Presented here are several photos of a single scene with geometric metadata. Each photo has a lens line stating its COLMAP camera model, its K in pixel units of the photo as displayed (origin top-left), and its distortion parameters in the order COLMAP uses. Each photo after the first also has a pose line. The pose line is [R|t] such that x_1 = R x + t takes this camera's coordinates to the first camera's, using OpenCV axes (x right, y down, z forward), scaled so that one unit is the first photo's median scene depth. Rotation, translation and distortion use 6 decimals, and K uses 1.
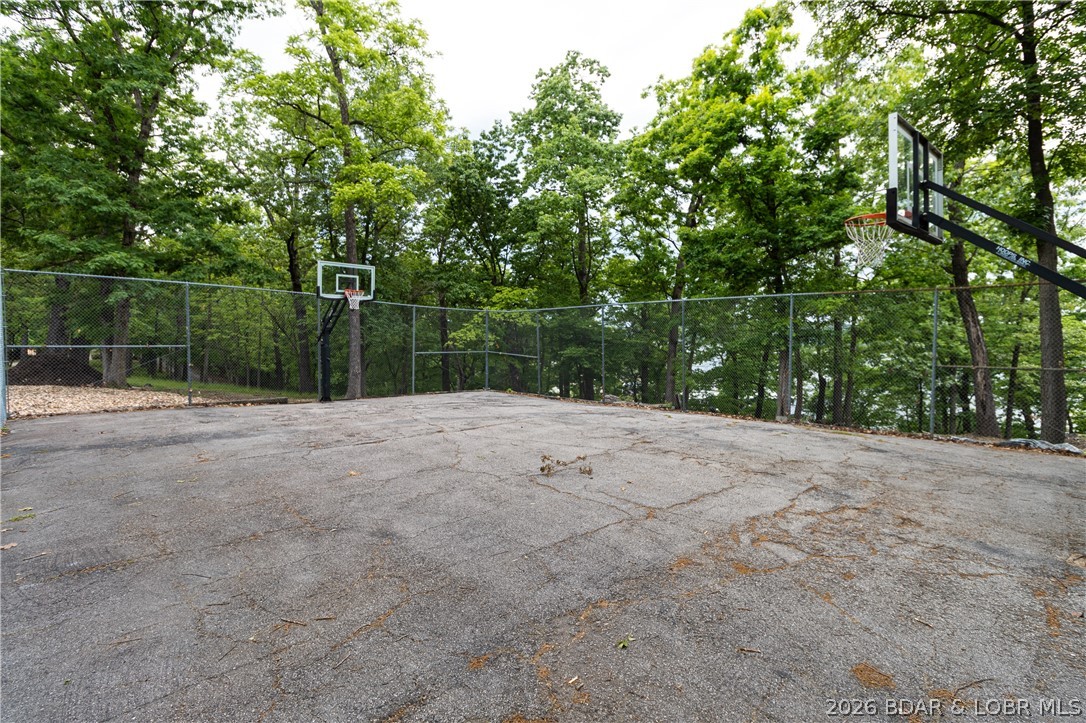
lens RADIAL K [[516.8, 0, 543.8], [0, 516.8, 357.3], [0, 0, 1]] dist [0.003624, 0.000044]
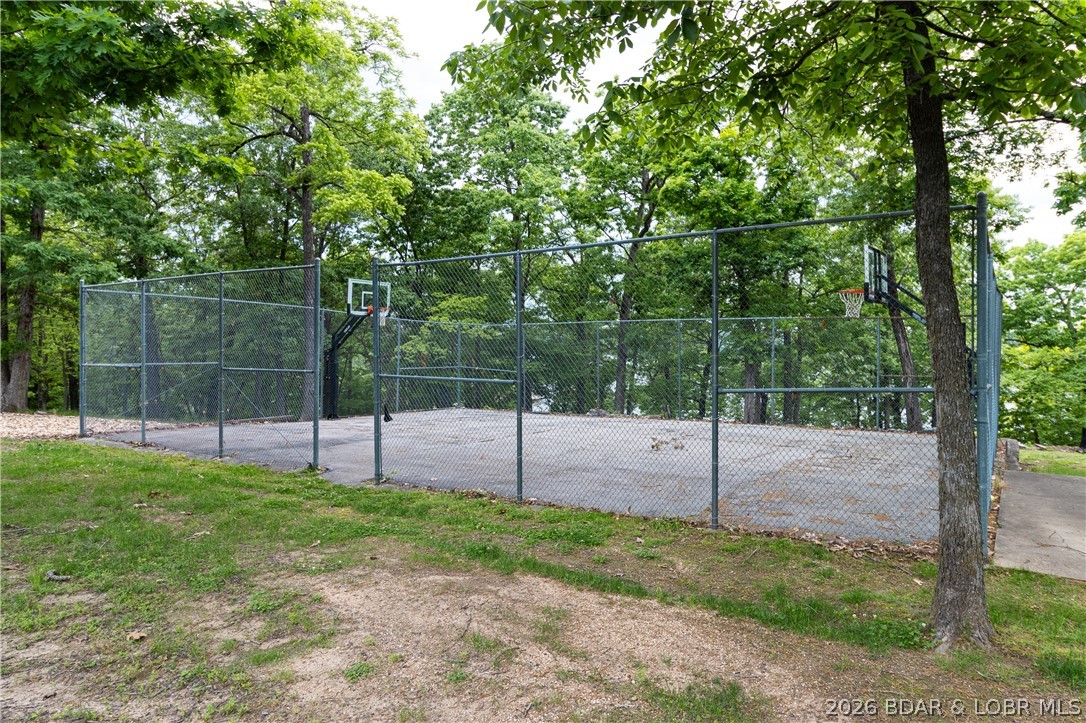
lens RADIAL K [[705.0, 0, 542.3], [0, 705.0, 361.4], [0, 0, 1]] dist [0.000149, -0.000034]
pose [[0.976130, -0.003448, 0.217160, -0.277021], [0.007011, 0.999853, -0.015640, 0.001062], [-0.217074, 0.016789, 0.976011, -0.334251]]
